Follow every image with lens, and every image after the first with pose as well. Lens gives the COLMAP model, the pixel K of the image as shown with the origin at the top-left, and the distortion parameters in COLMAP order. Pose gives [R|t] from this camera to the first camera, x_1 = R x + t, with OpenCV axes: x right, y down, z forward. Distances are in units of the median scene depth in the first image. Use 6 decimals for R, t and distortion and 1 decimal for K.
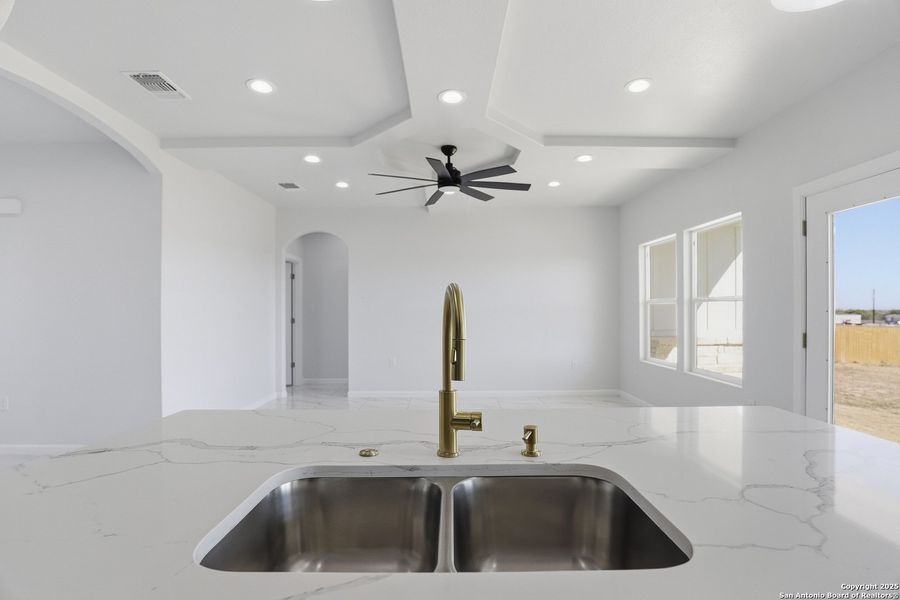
lens RADIAL K [[429.6, 0, 449.8], [0, 429.6, 311.3], [0, 0, 1]] dist [-0.020236, 0.000210]
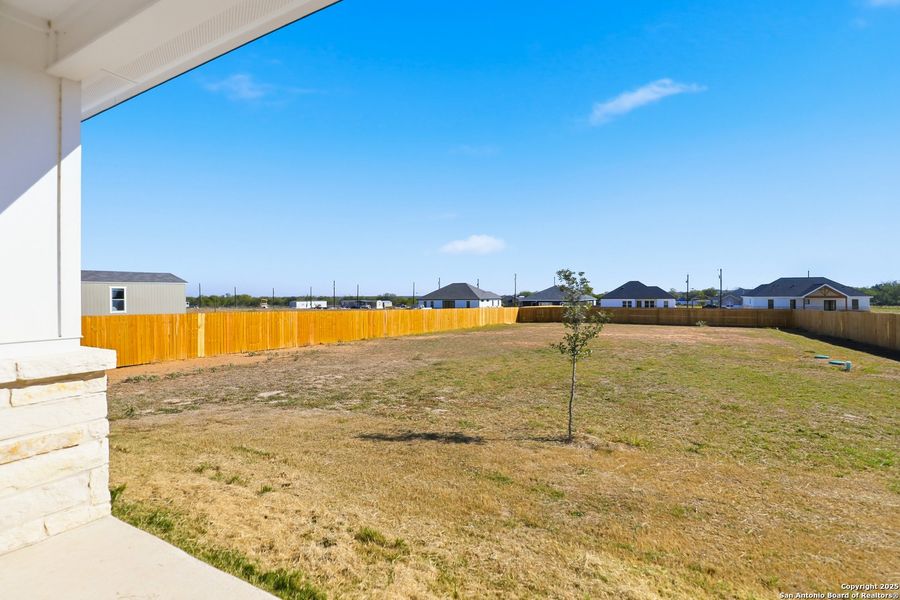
lens RADIAL K [[429.6, 0, 449.8], [0, 429.6, 311.3], [0, 0, 1]] dist [-0.020236, 0.000210]
pose [[0.496262, -0.024241, 0.867835, 0.161770], [-0.003819, 0.999539, 0.030103, 0.001594], [-0.868165, -0.018253, 0.495940, 0.156077]]
